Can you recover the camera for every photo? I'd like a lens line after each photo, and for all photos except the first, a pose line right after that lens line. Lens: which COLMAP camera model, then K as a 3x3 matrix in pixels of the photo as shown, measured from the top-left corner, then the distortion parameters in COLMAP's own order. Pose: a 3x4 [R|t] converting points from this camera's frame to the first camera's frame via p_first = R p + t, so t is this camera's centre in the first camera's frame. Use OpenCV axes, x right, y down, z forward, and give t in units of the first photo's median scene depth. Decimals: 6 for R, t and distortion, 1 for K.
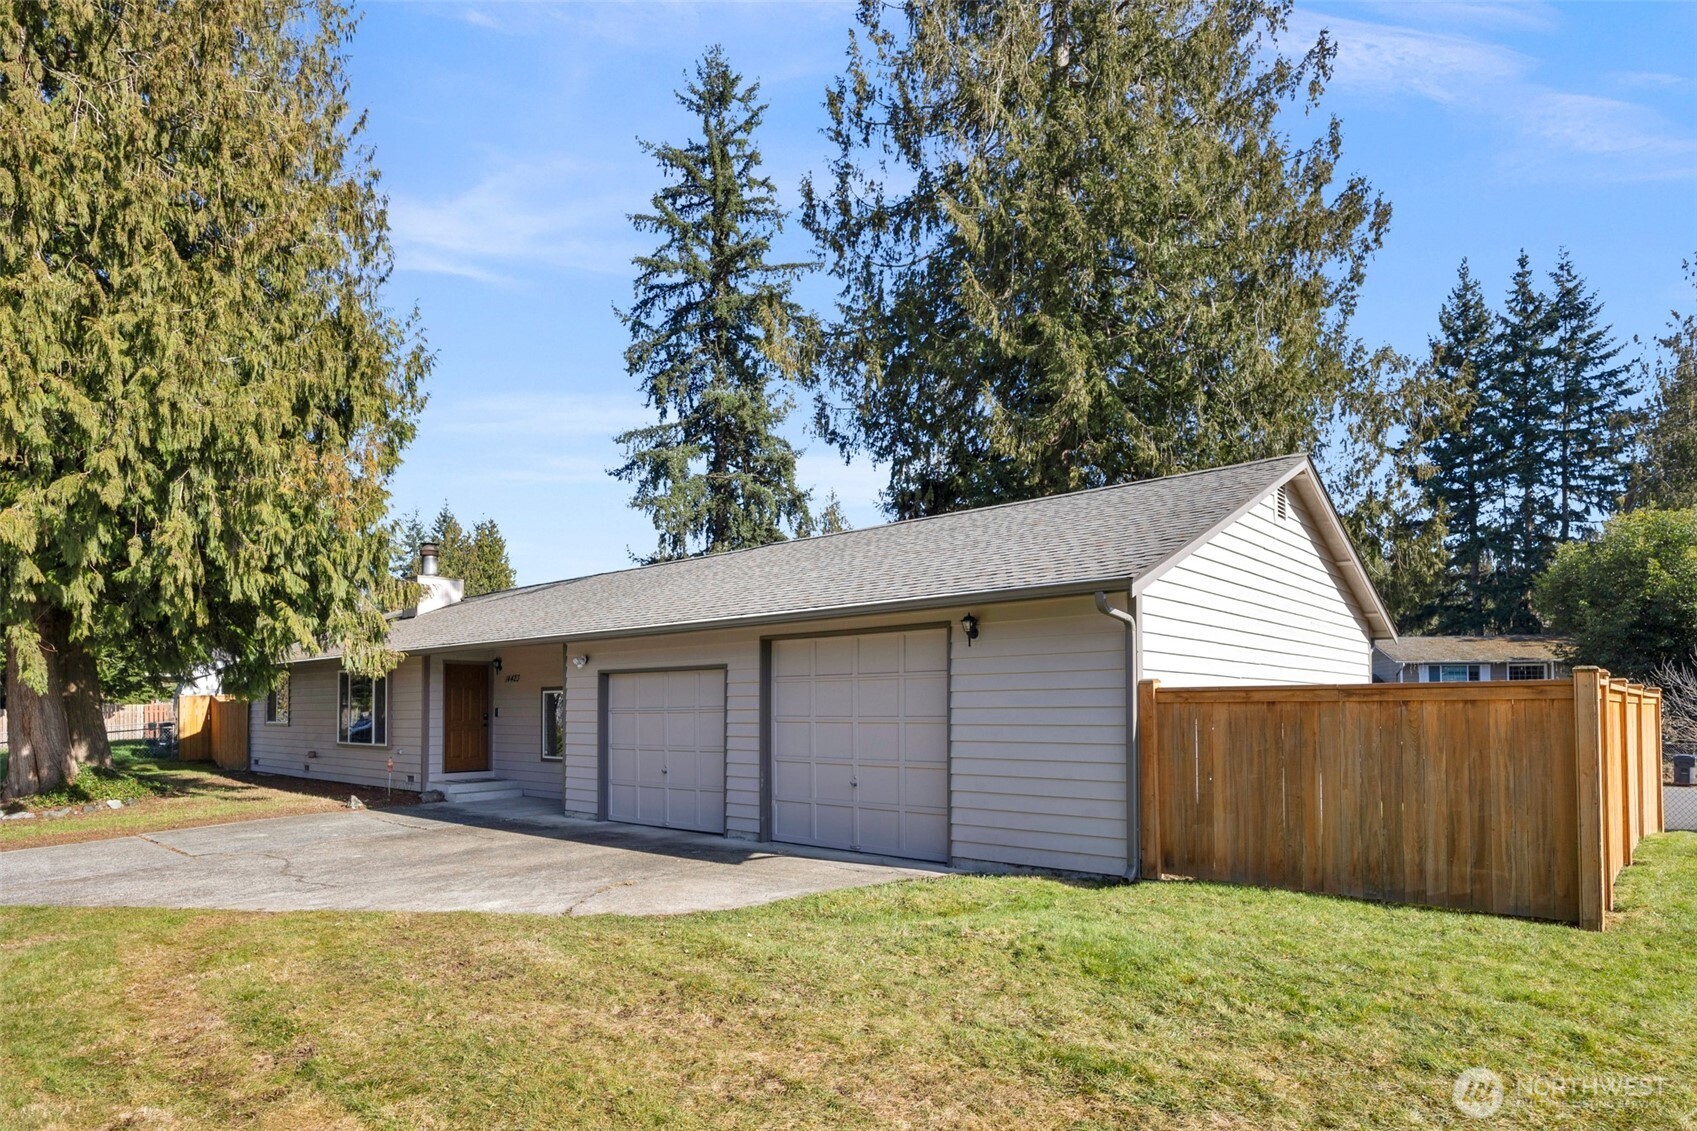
lens RADIAL K [[988.3, 0, 856.4], [0, 988.3, 680.4], [0, 0, 1]] dist [-0.008939, -0.002065]
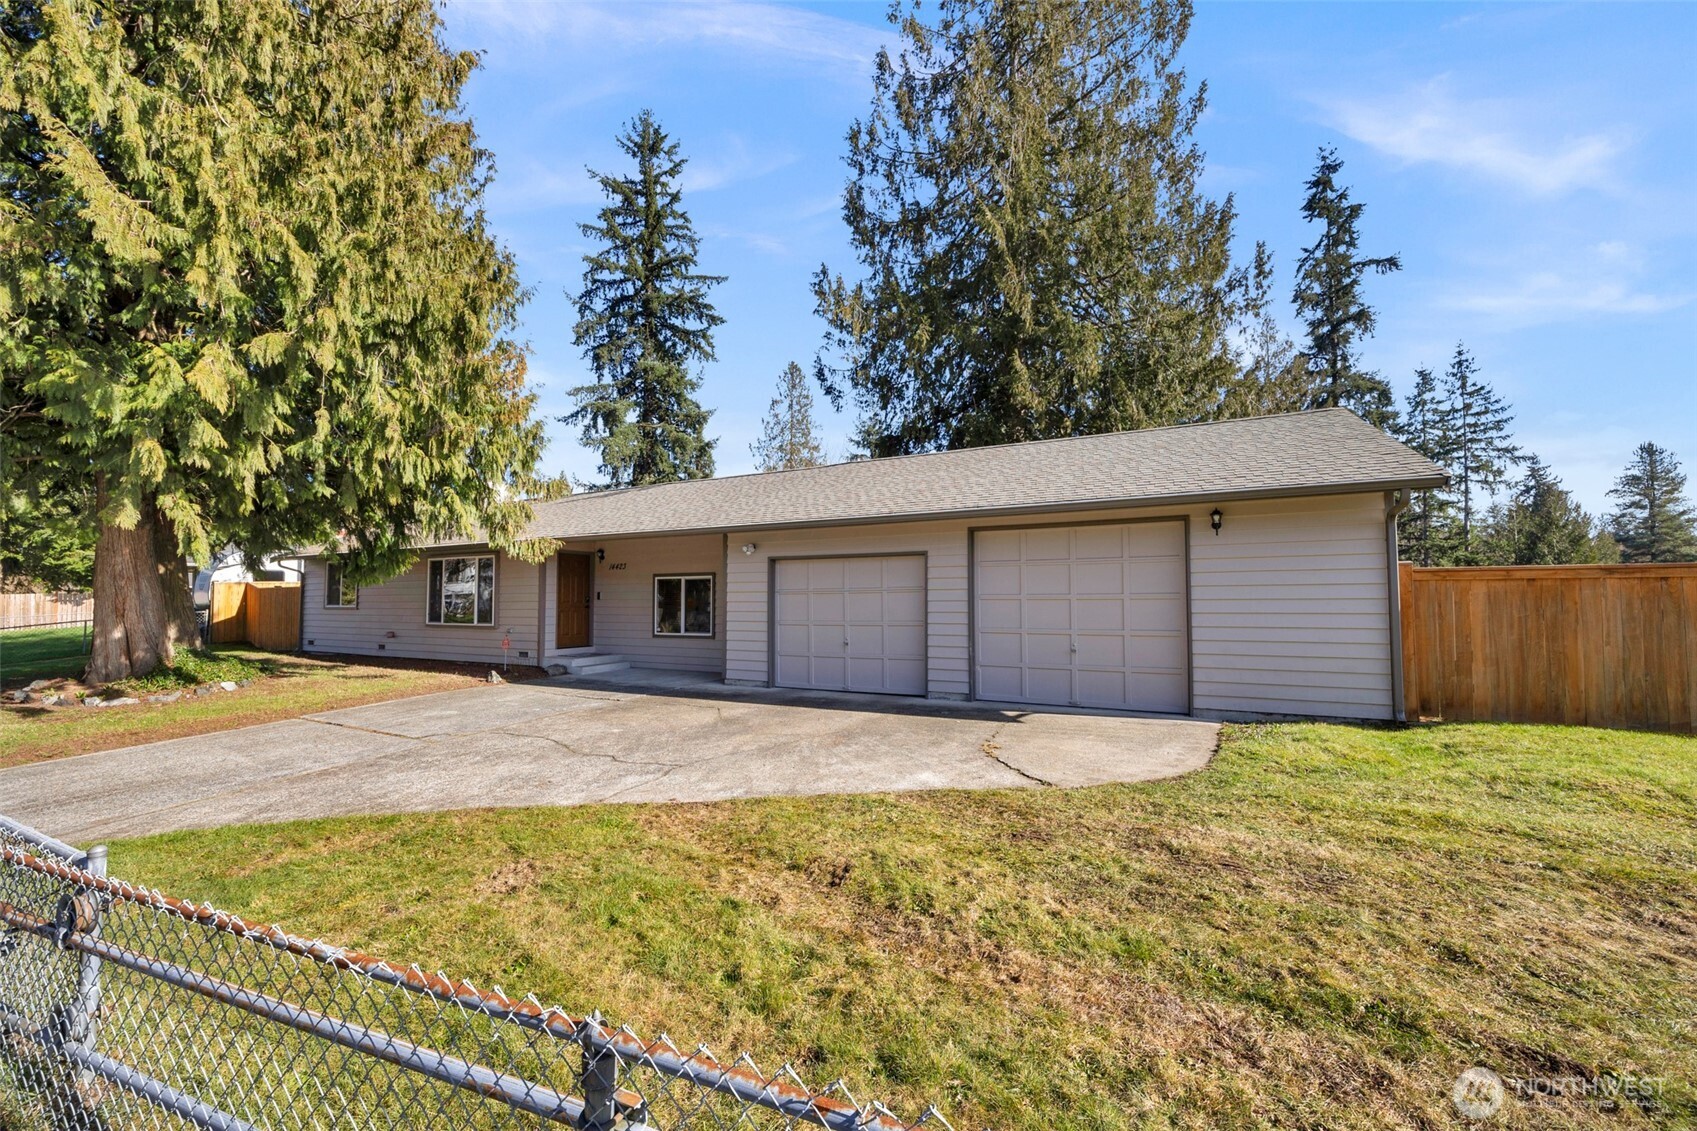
lens RADIAL K [[663.8, 0, 851.8], [0, 663.8, 567.9], [0, 0, 1]] dist [-0.002580, -0.000399]
pose [[0.967245, 0.013586, 0.253481, -0.272318], [-0.008181, 0.999716, -0.022364, 0.014399], [-0.253713, 0.019558, 0.967082, 0.165837]]
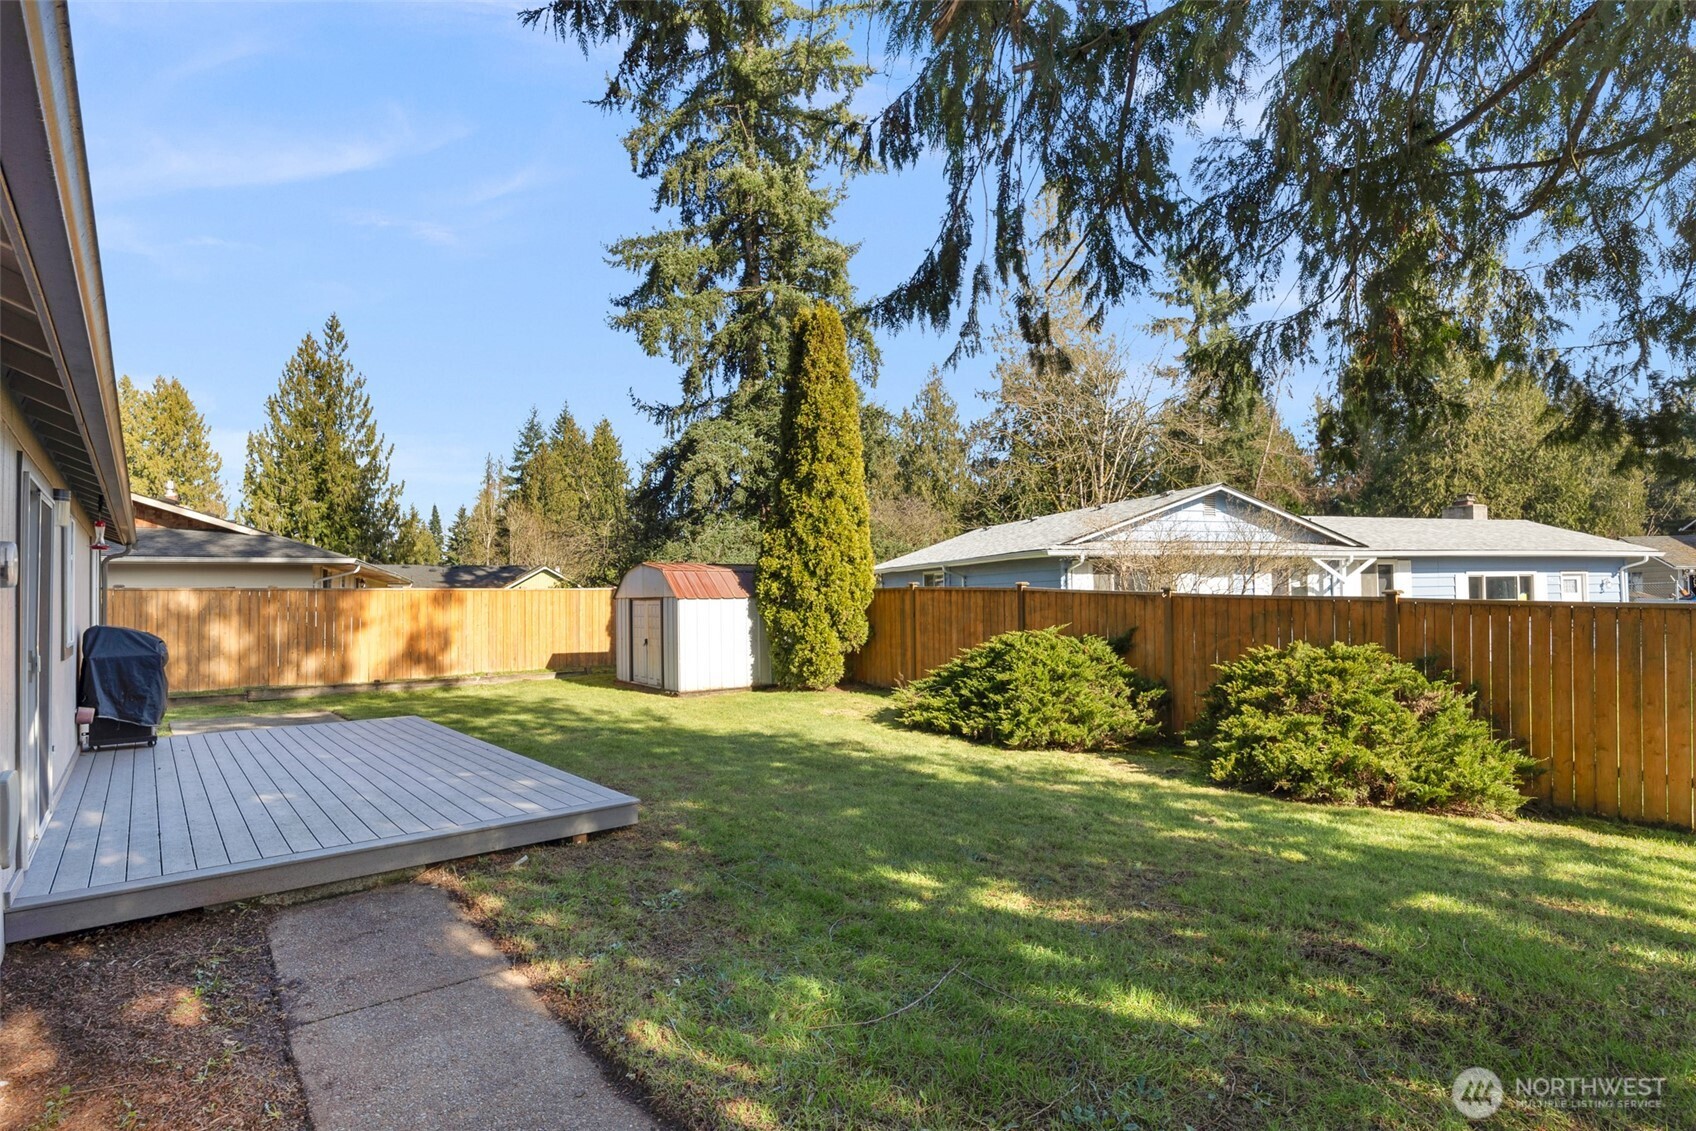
lens RADIAL K [[842.7, 0, 861.8], [0, 842.7, 584.0], [0, 0, 1]] dist [-0.009830, 0.002617]
pose [[0.990013, -0.018387, -0.139768, 0.090858], [0.020411, 0.999706, 0.013064, 0.024499], [0.139487, -0.015786, 0.990098, 1.052365]]
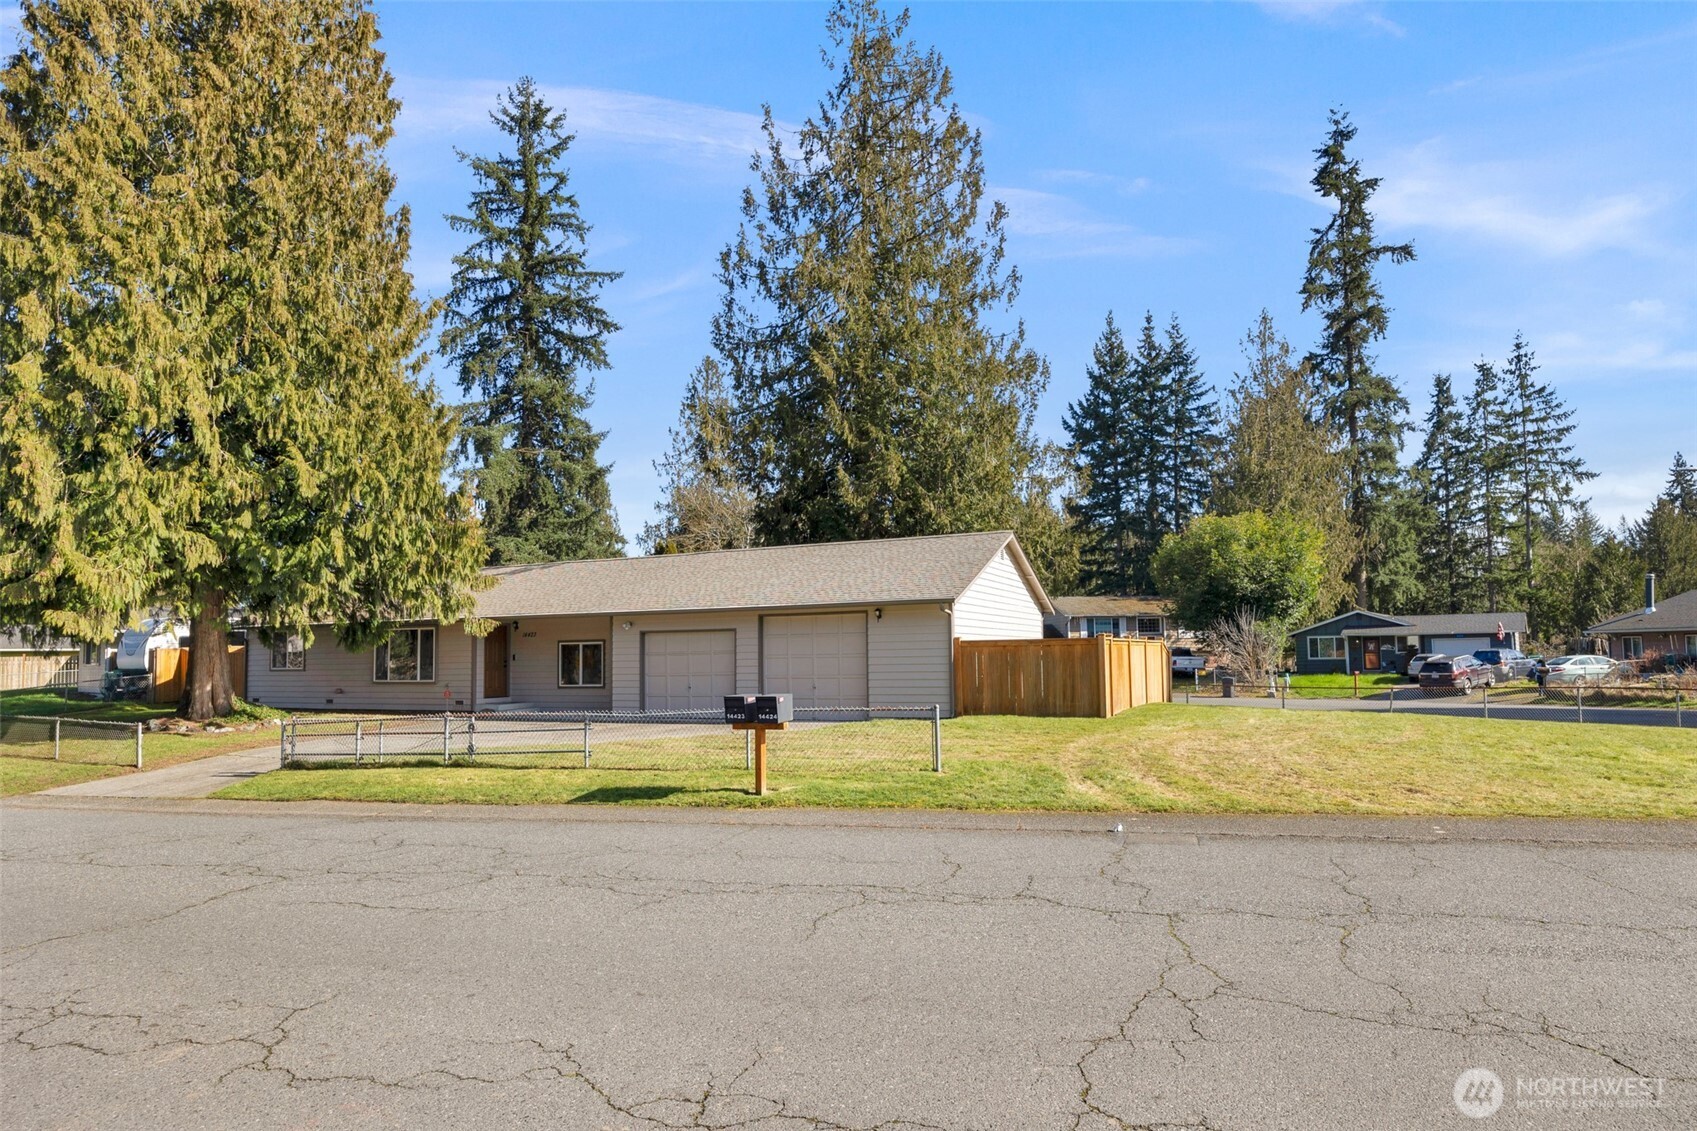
lens RADIAL K [[1014.9, 0, 861.3], [0, 1014.9, 574.8], [0, 0, 1]] dist [-0.003100, -0.001667]
pose [[0.957165, 0.011309, 0.289324, -0.303984], [0.003466, 0.998718, -0.050506, -0.013083], [-0.289524, 0.049346, 0.955898, -0.620714]]
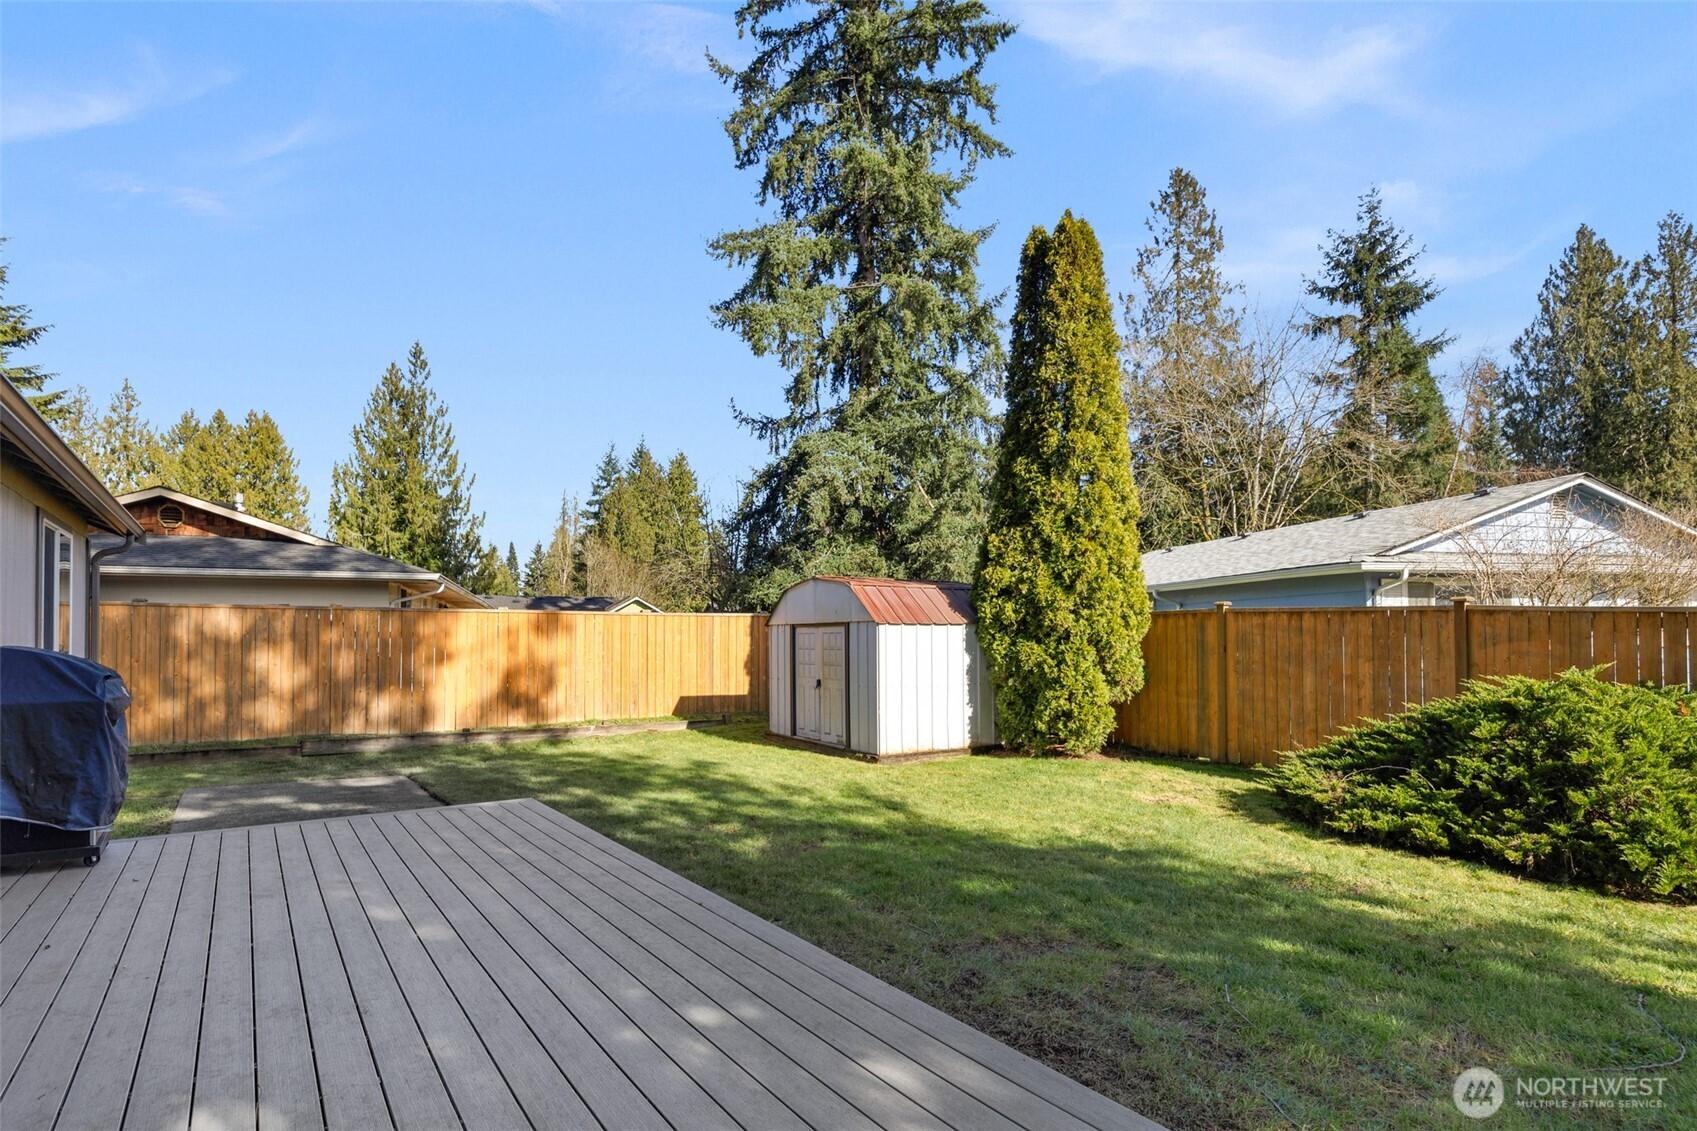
lens RADIAL K [[843.2, 0, 856.3], [0, 843.2, 627.1], [0, 0, 1]] dist [-0.009830, 0.002617]
pose [[0.975886, -0.010357, -0.218036, -0.059683], [0.014082, 0.999780, 0.015536, 0.036809], [0.217827, -0.018232, 0.975817, 1.234578]]
